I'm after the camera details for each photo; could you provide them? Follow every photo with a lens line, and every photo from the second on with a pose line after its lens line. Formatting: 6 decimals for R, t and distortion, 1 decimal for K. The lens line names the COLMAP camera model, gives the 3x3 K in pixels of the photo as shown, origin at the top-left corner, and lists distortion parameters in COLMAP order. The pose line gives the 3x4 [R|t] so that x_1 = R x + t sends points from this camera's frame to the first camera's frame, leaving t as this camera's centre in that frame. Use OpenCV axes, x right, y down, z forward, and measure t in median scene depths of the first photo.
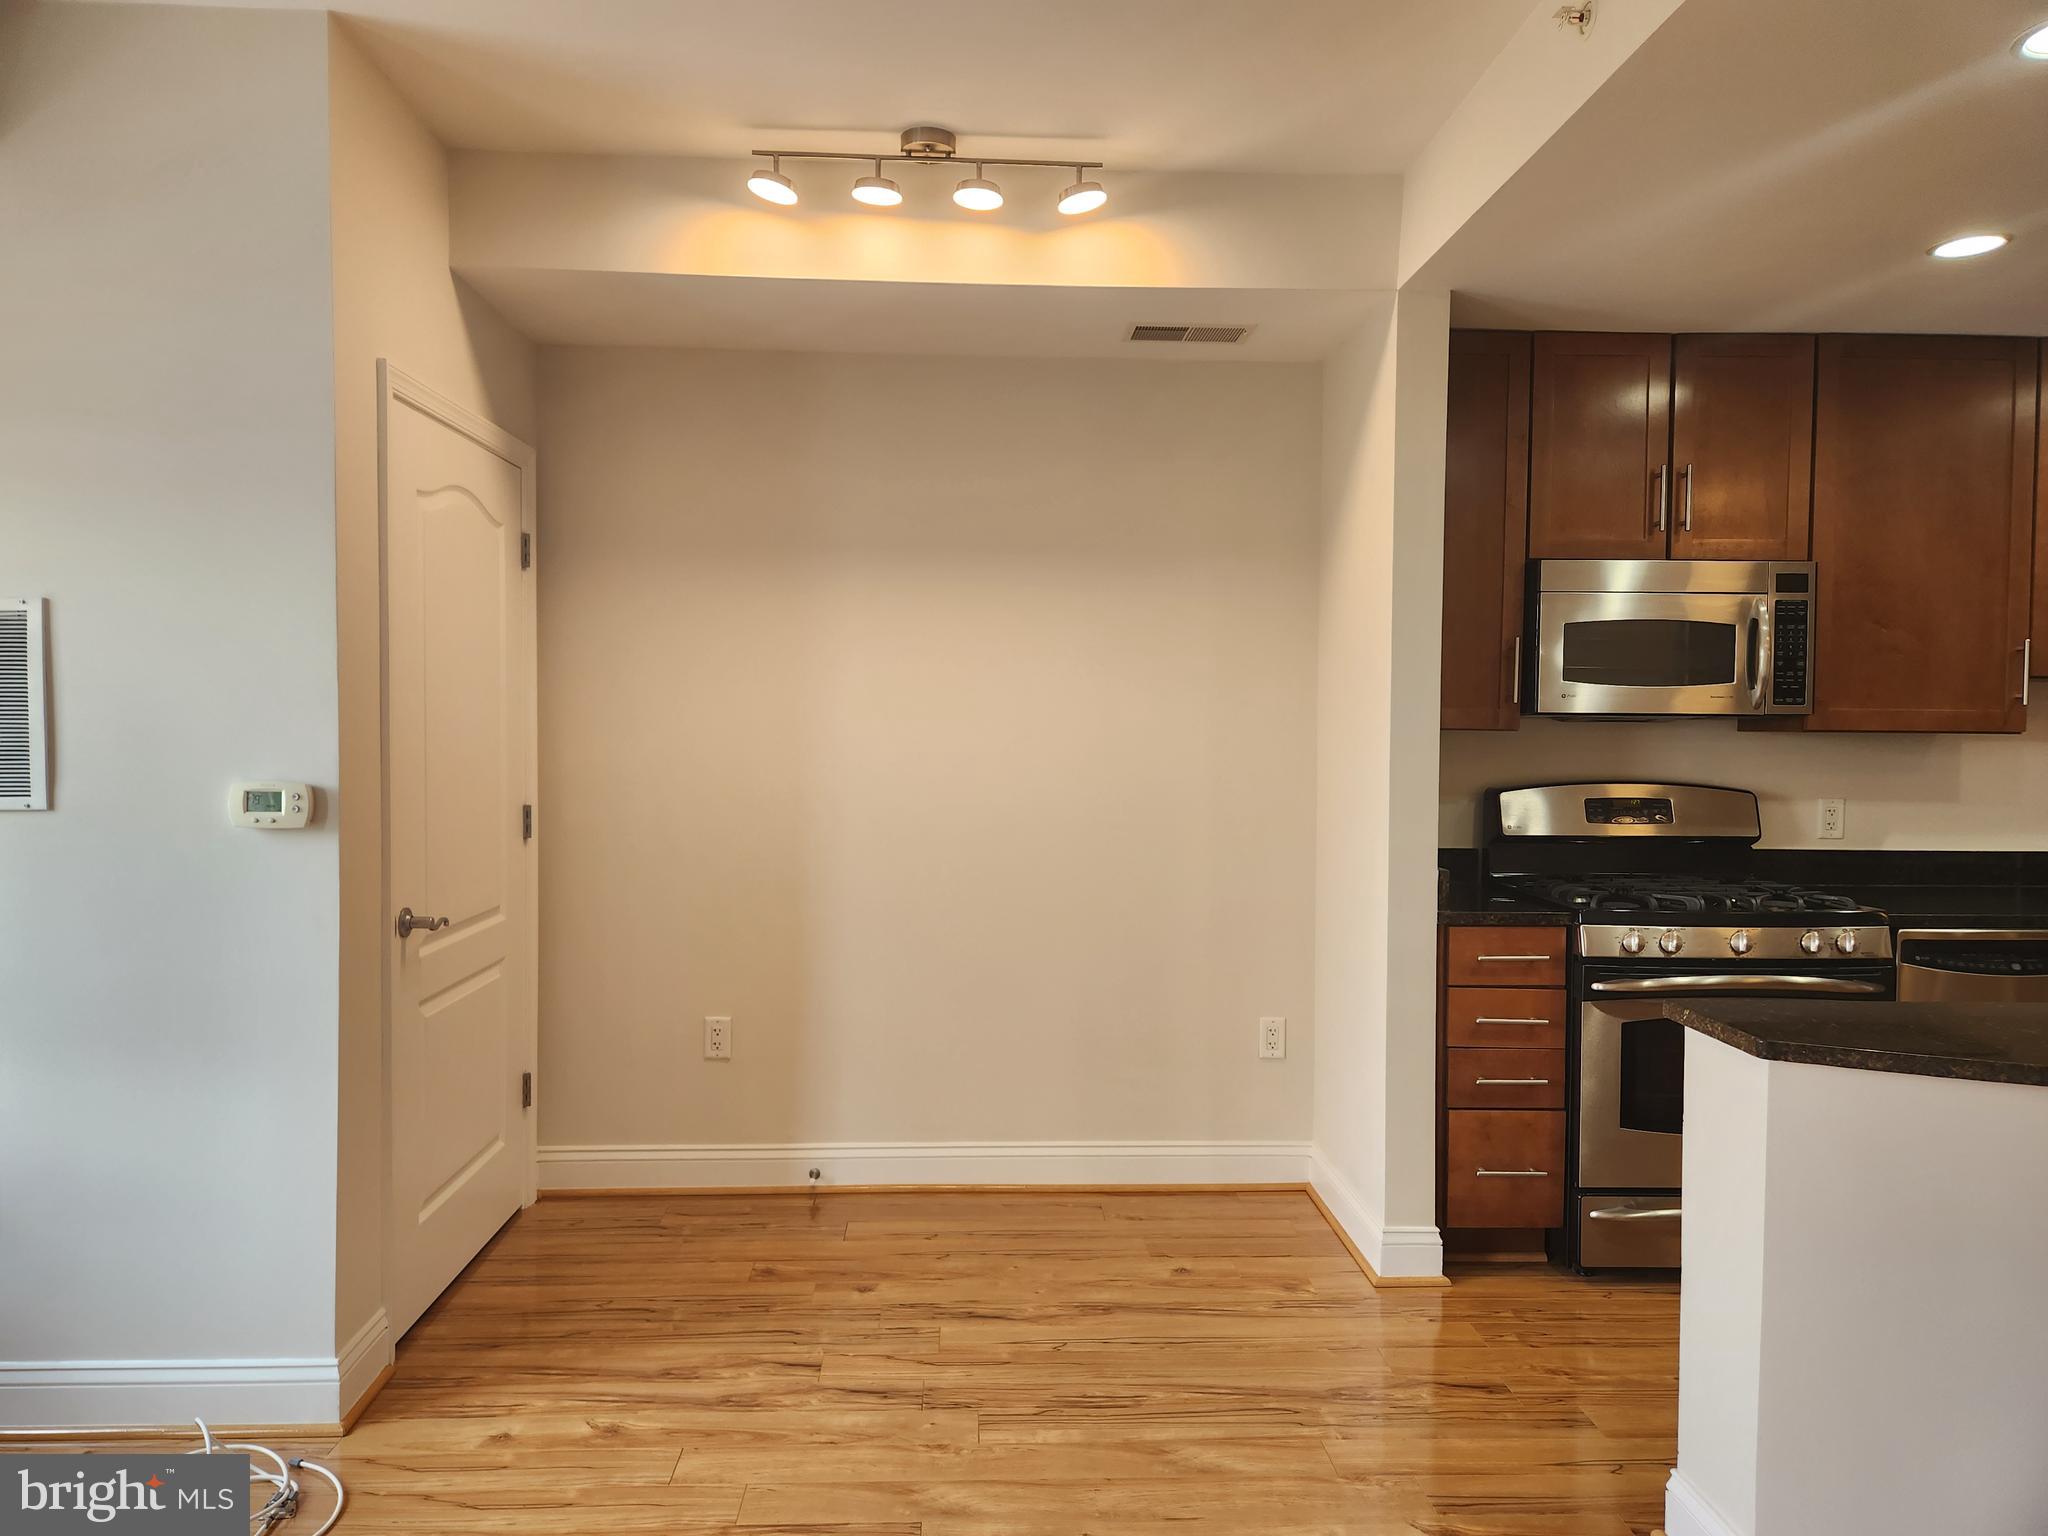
lens RADIAL K [[1365.1, 0, 1021.7], [0, 1365.1, 759.5], [0, 0, 1]] dist [0.082406, -0.069663]
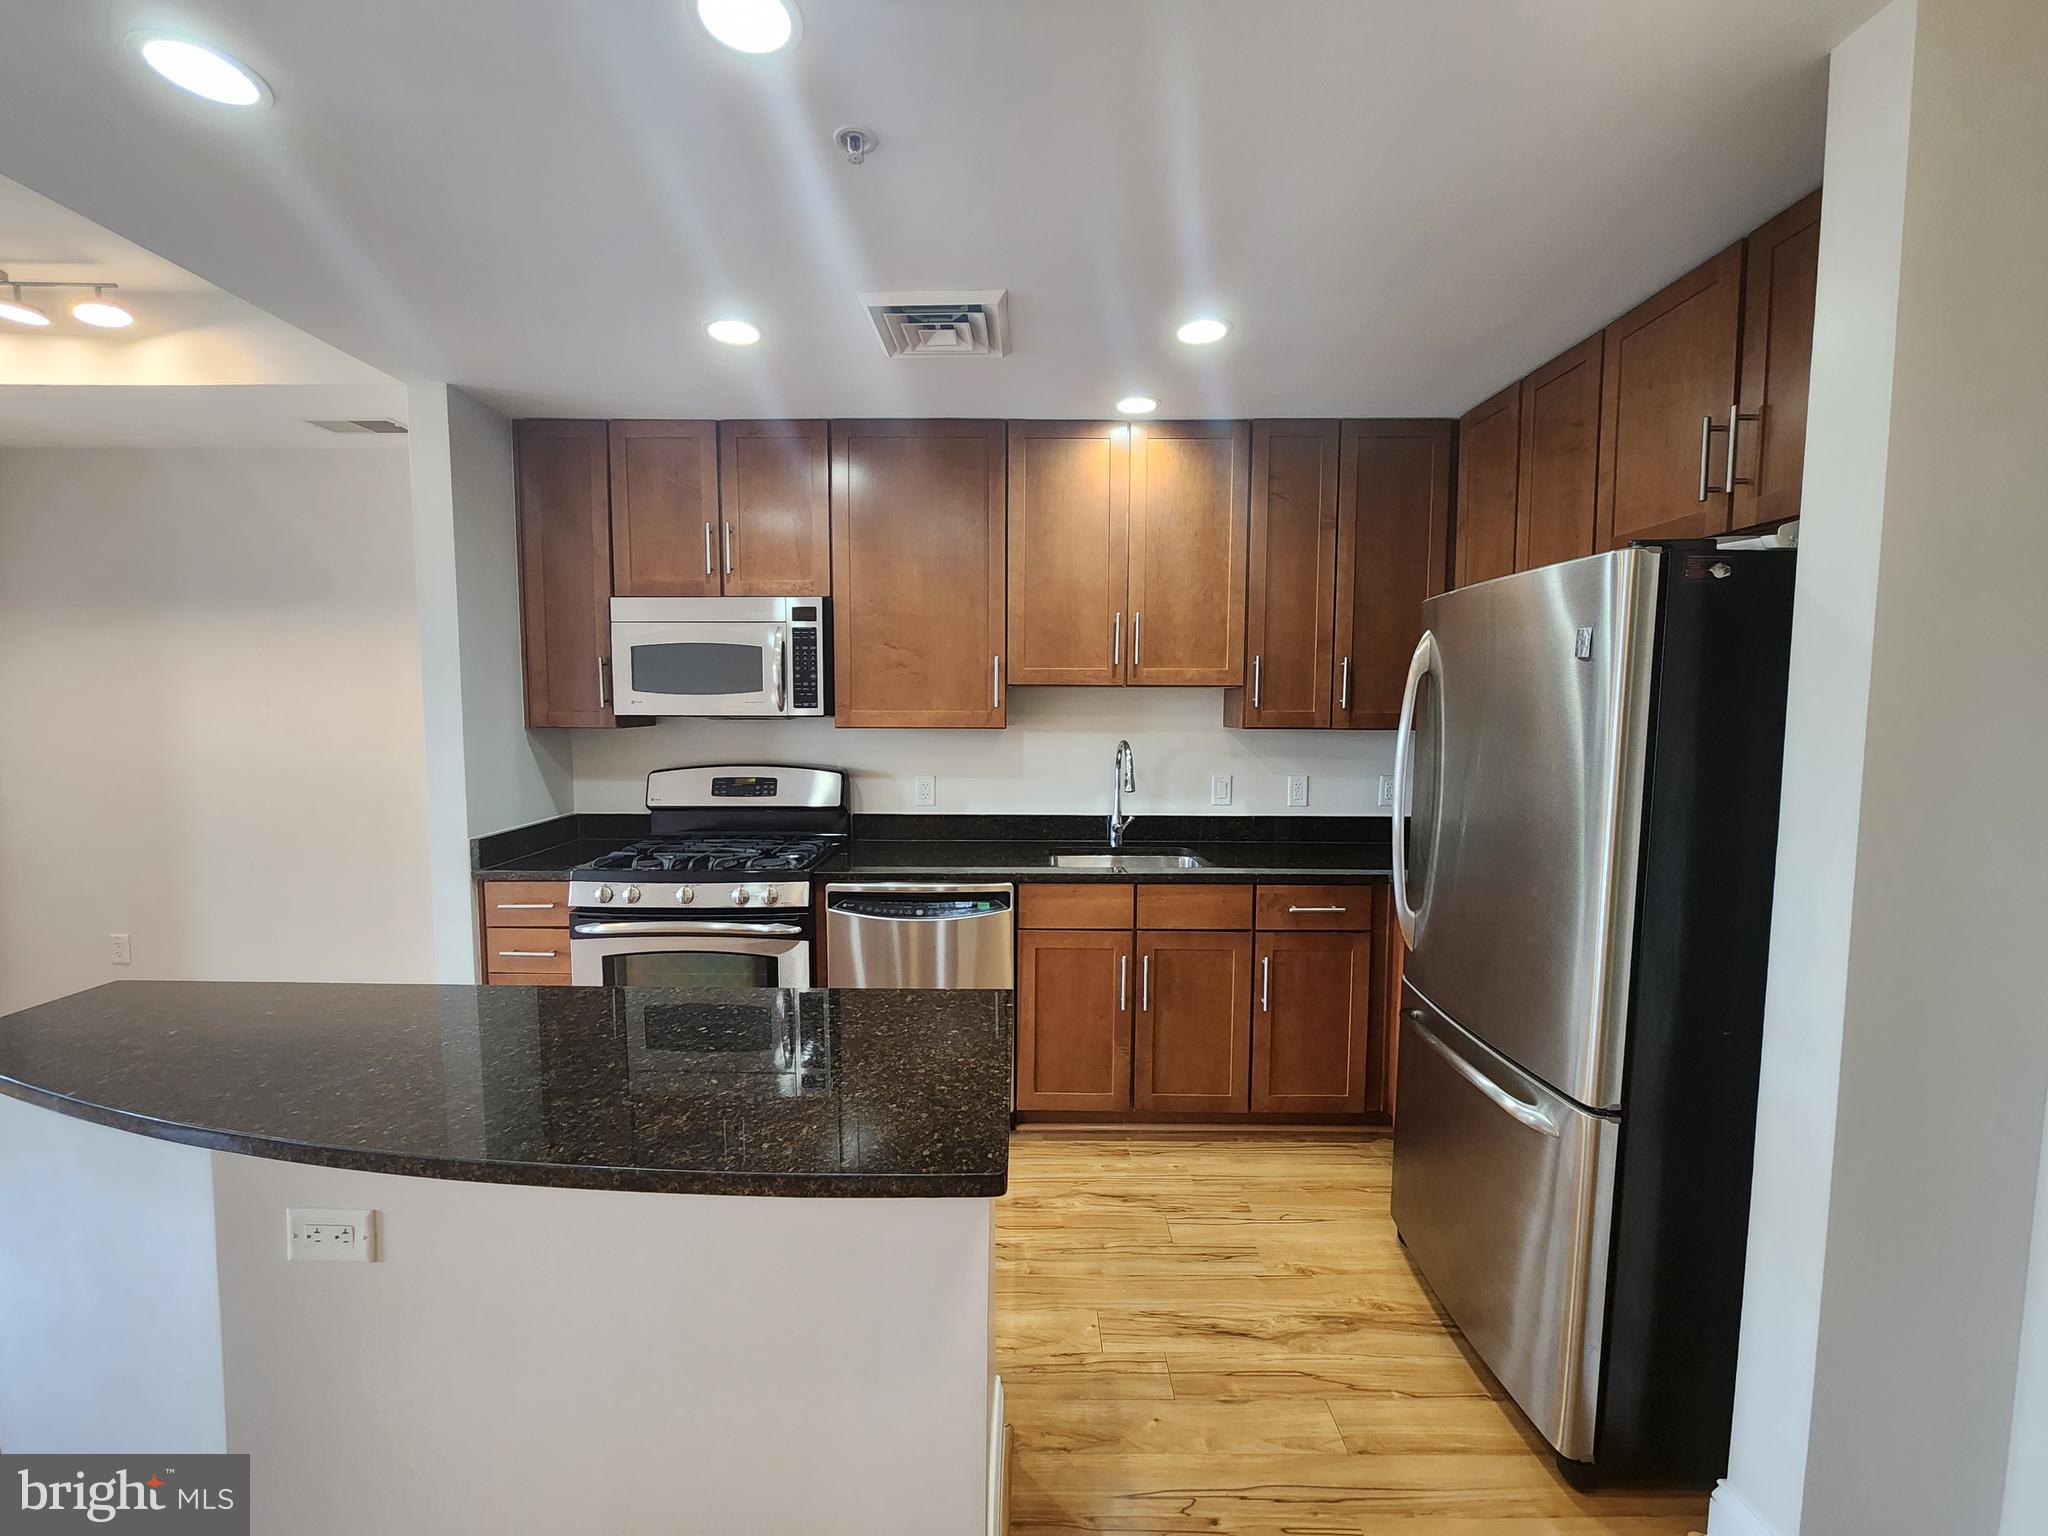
lens RADIAL K [[836.1, 0, 1016.5], [0, 836.1, 765.8], [0, 0, 1]] dist [-0.001018, -0.000055]
pose [[0.998789, -0.001986, -0.049161, 0.839932], [0.004482, 0.998702, 0.050730, -0.025706], [0.048997, -0.050889, 0.997502, 0.240337]]
